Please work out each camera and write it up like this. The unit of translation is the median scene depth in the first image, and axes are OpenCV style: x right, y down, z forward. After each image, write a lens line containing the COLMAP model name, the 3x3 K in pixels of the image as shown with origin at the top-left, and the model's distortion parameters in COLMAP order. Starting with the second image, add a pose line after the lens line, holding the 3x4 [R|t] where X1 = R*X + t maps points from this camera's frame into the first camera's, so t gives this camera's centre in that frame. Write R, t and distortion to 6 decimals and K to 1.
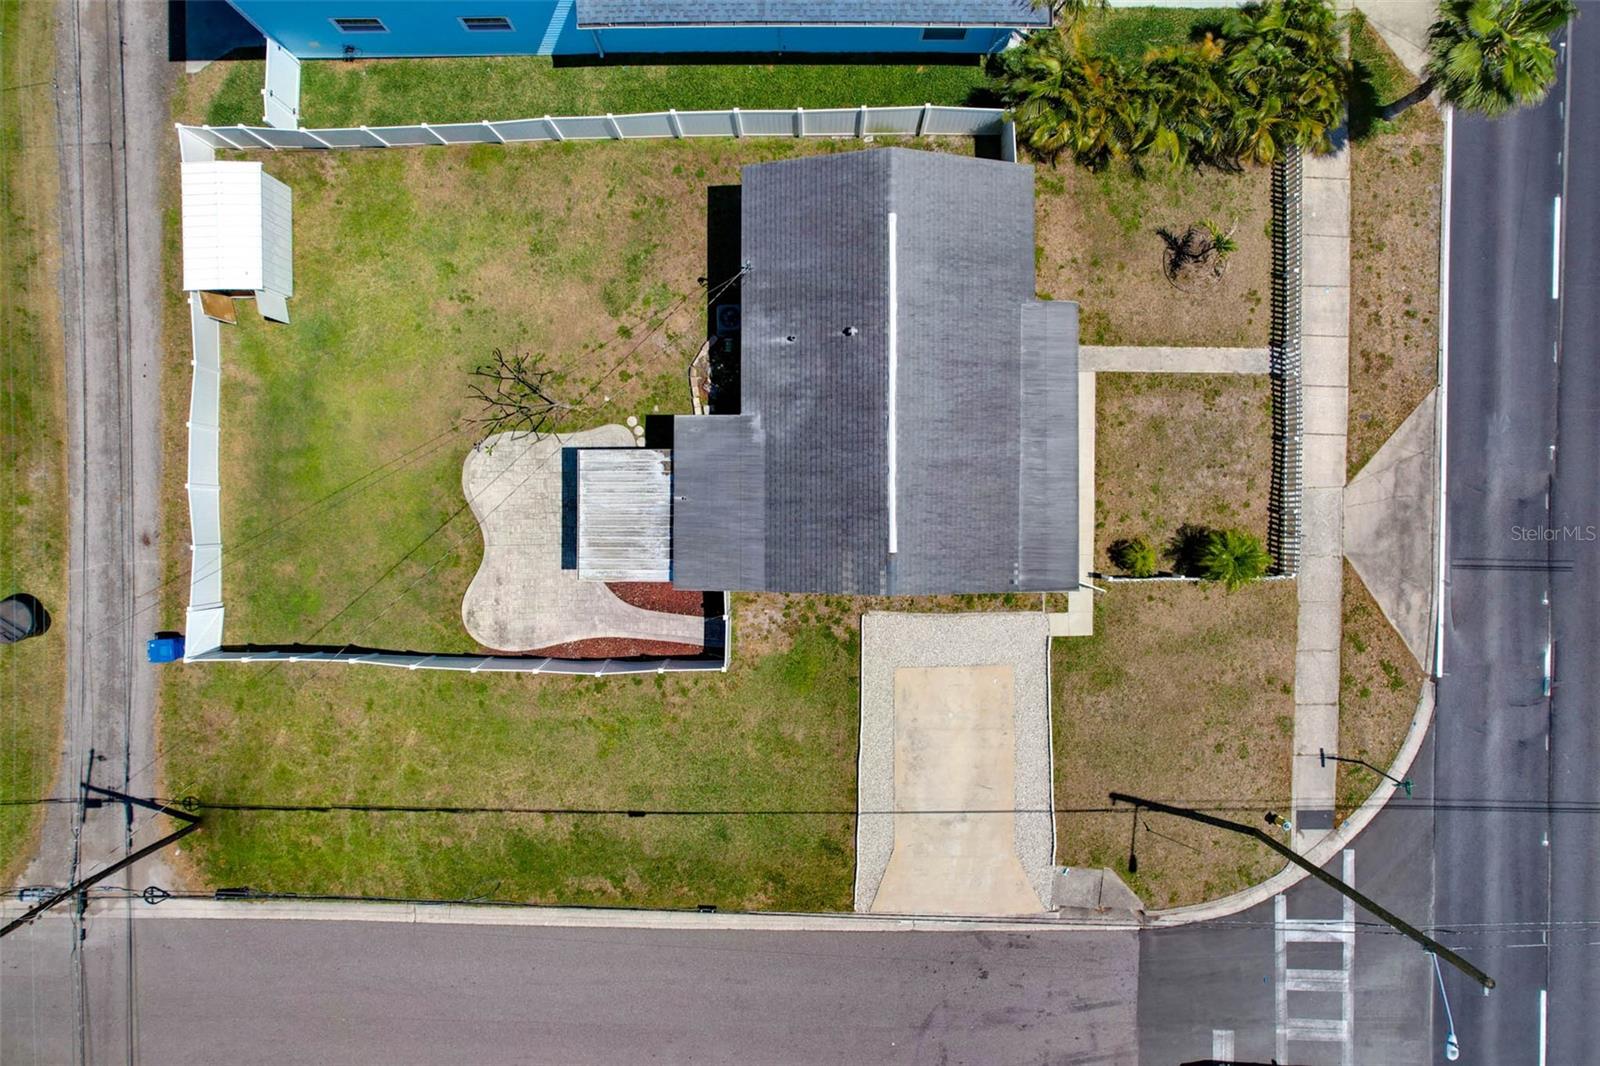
lens RADIAL K [[1051.8, 0, 800.0], [0, 1051.8, 533.0], [0, 0, 1]] dist [-0.076812, 0.075597]
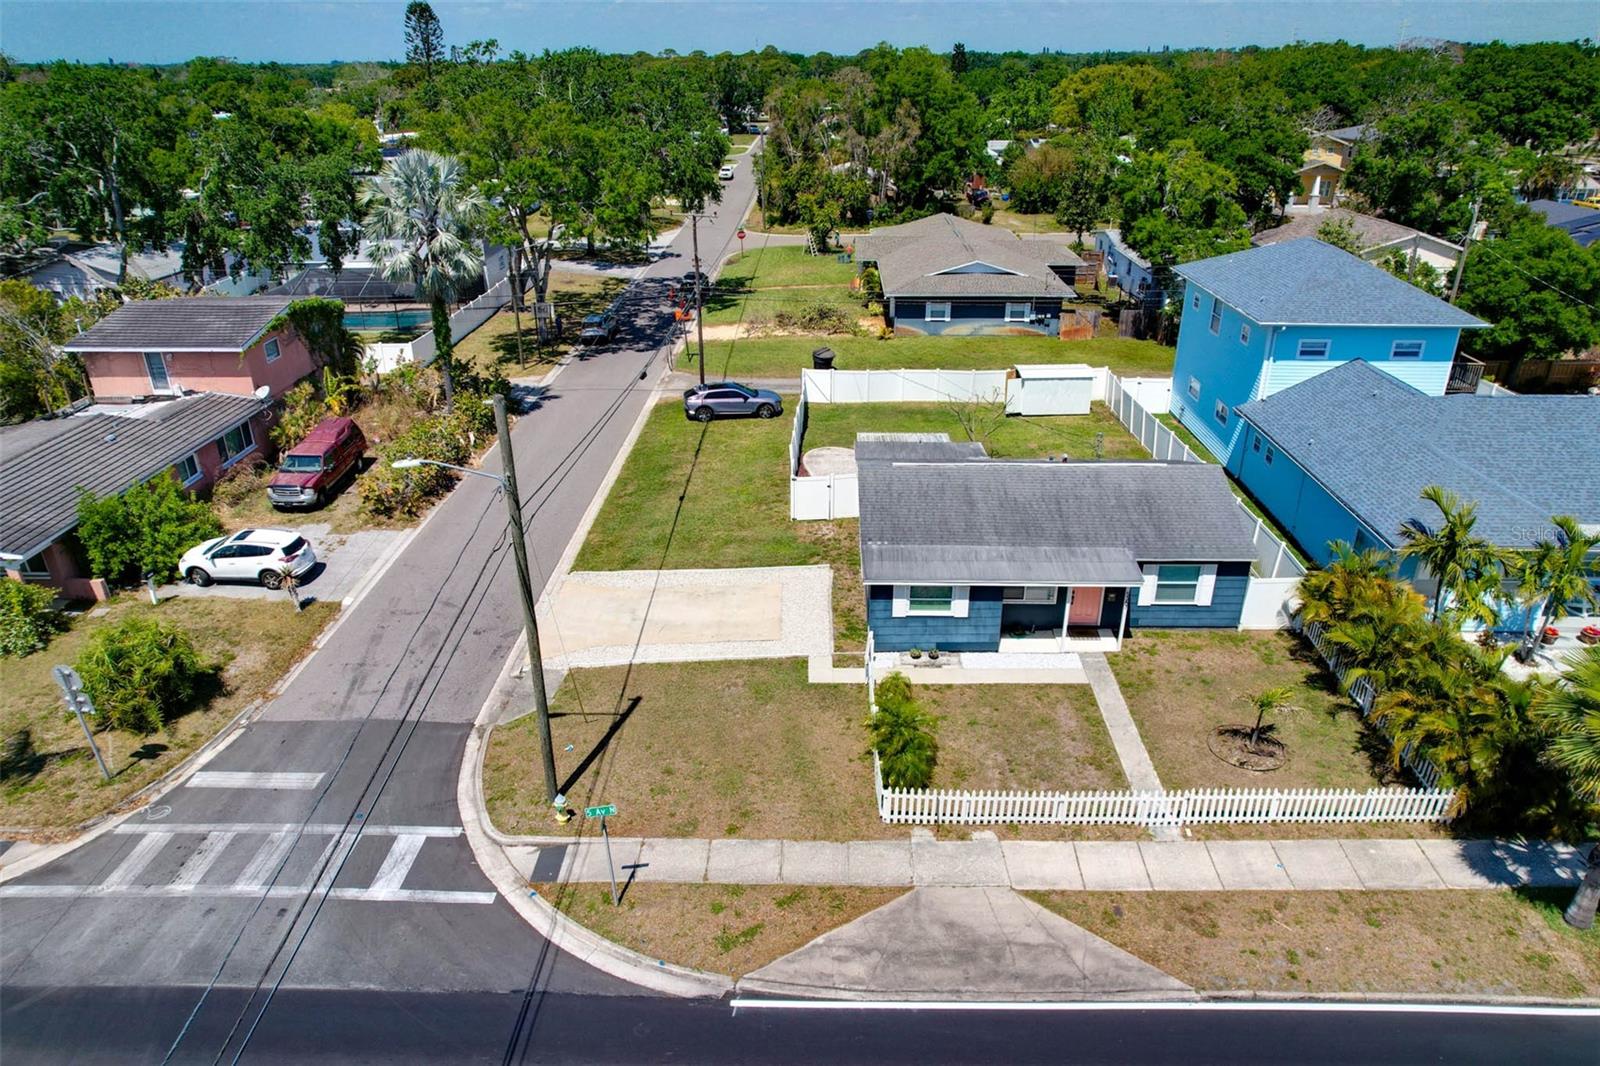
lens RADIAL K [[1051.8, 0, 800.0], [0, 1051.8, 533.0], [0, 0, 1]] dist [-0.076812, 0.075597]
pose [[-0.020614, 0.416048, -0.909109, 1.073030], [-0.999785, -0.010508, 0.017861, 0.089919], [-0.002122, 0.909282, 0.416175, 0.483513]]
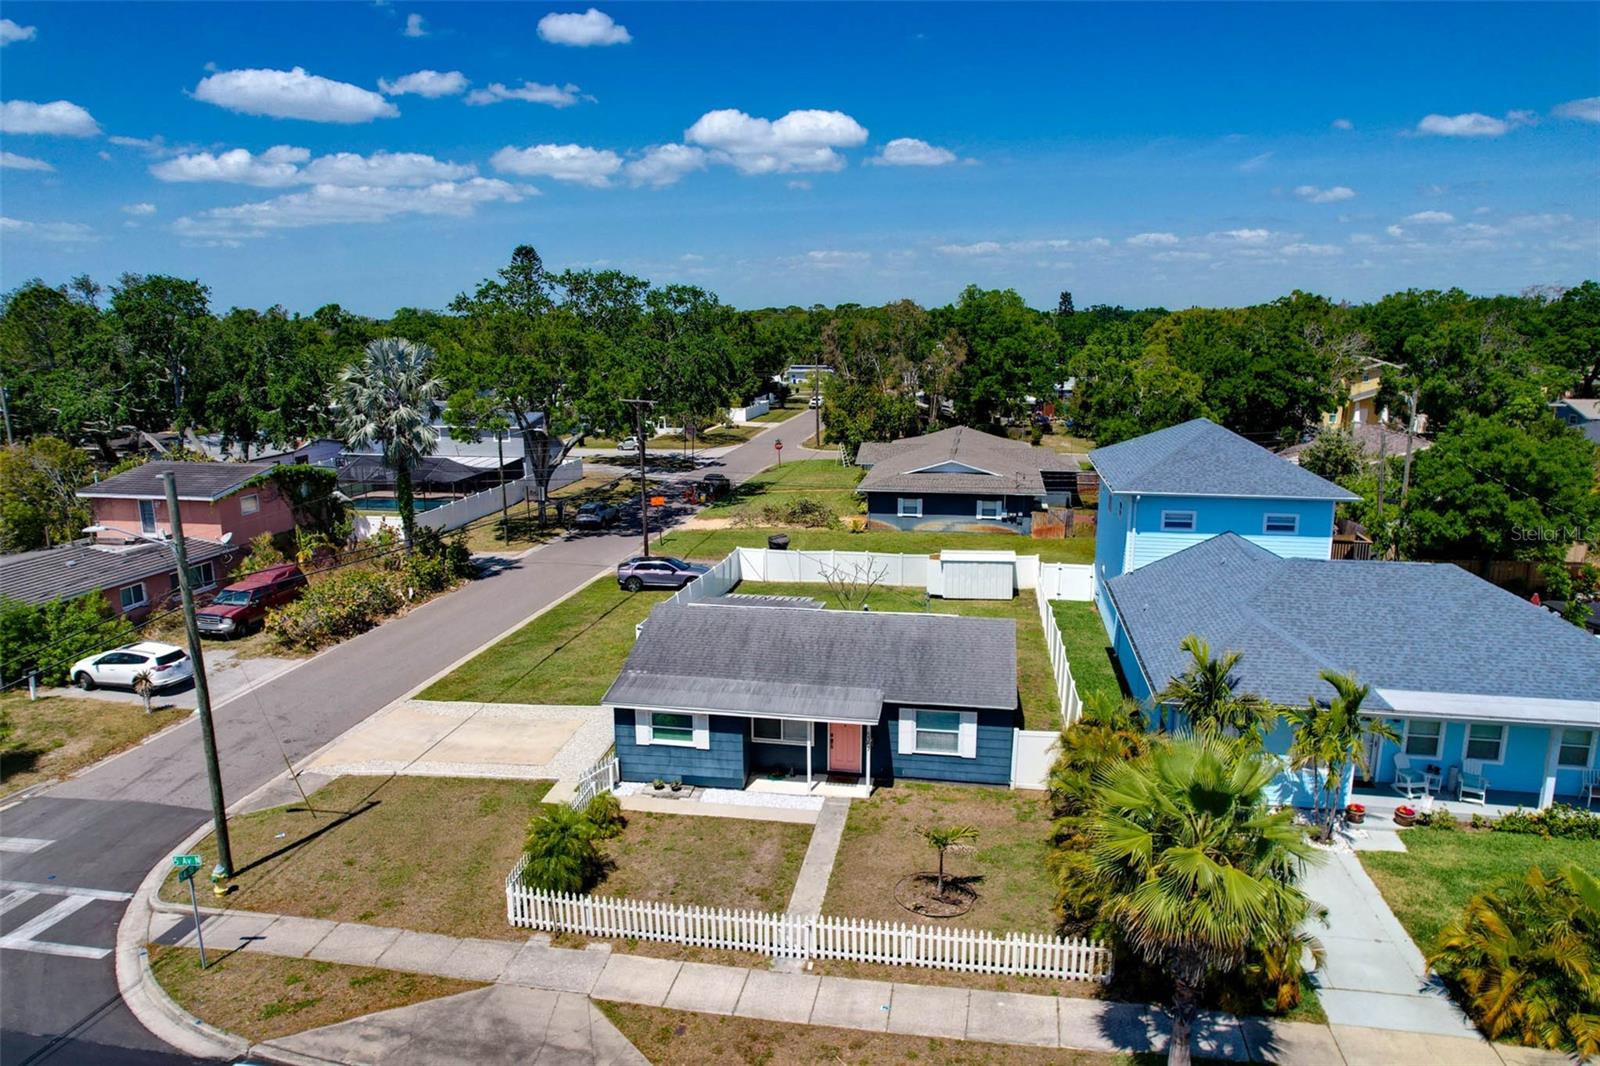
lens RADIAL K [[1051.8, 0, 800.0], [0, 1051.8, 533.0], [0, 0, 1]] dist [-0.076812, 0.075597]
pose [[-0.179818, 0.196167, -0.963942, 1.086335], [-0.983697, -0.038400, 0.175688, -0.284079], [-0.002552, 0.979818, 0.199874, 0.572339]]
